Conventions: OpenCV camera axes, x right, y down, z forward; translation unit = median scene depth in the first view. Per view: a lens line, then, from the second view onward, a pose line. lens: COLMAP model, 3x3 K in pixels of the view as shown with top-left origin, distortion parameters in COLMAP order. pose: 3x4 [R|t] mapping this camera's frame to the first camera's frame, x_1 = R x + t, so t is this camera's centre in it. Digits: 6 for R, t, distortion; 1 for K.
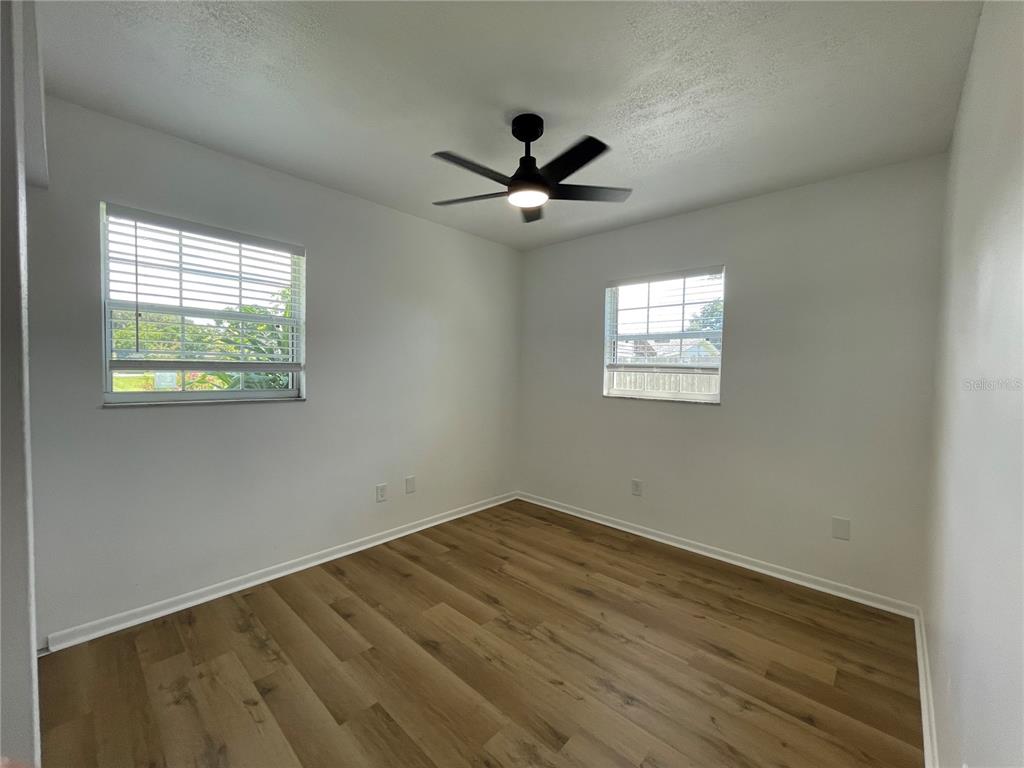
lens RADIAL K [[417.8, 0, 512.0], [0, 417.8, 384.0], [0, 0, 1]] dist [0.012870, -0.000140]
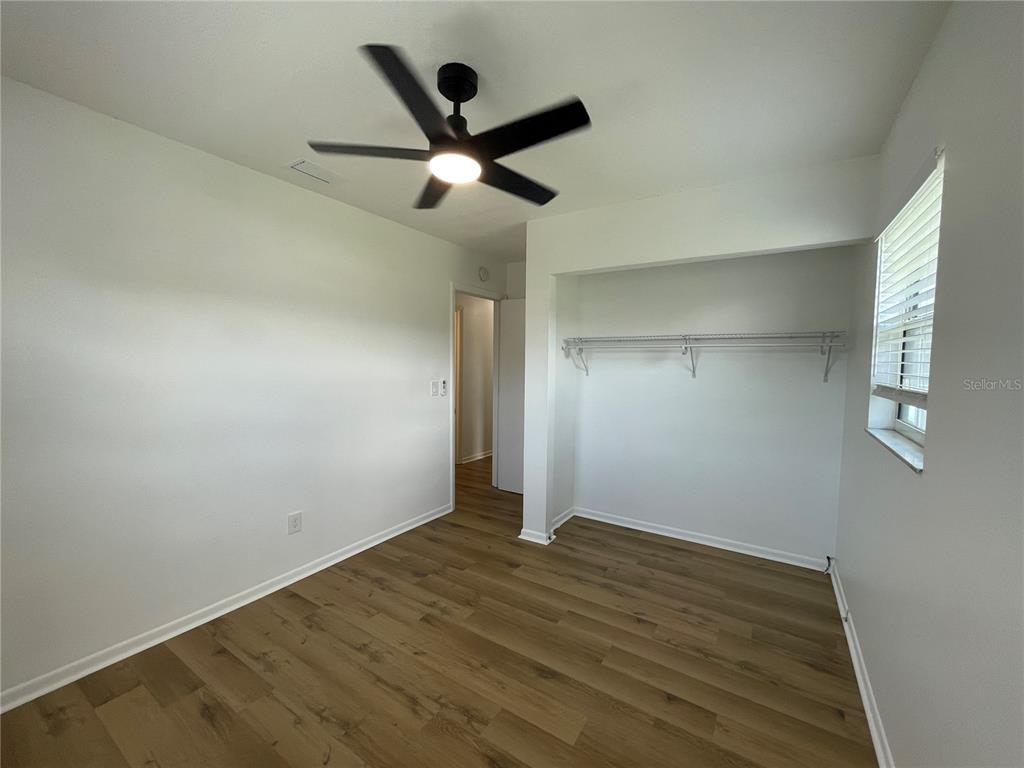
lens RADIAL K [[413.8, 0, 512.0], [0, 413.8, 384.0], [0, 0, 1]] dist [-0.001791, -0.000401]
pose [[-0.984376, -0.020850, -0.174840, 0.061247], [-0.037548, 0.994981, 0.092750, -0.114175], [0.172029, 0.097866, -0.980219, 1.772199]]
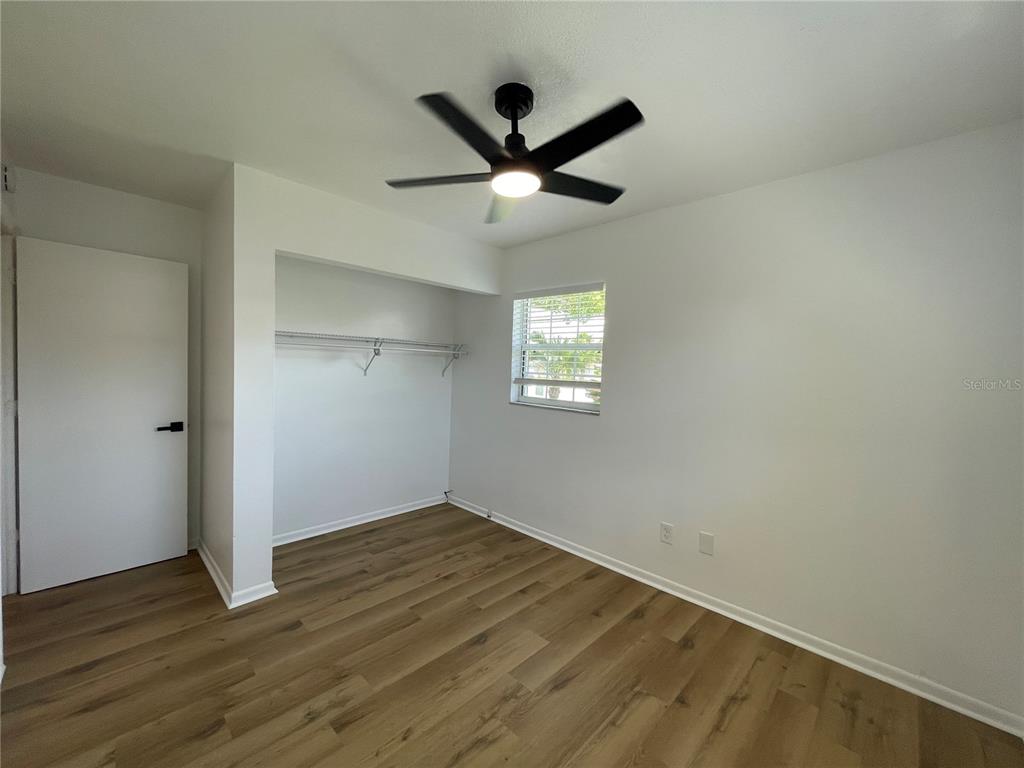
lens RADIAL K [[413.8, 0, 512.0], [0, 413.8, 384.0], [0, 0, 1]] dist [-0.001791, -0.000401]
pose [[-0.027811, 0.019670, -0.999420, 0.834479], [-0.075420, 0.996915, 0.021720, -0.068802], [0.996764, 0.075980, -0.026242, 1.018045]]
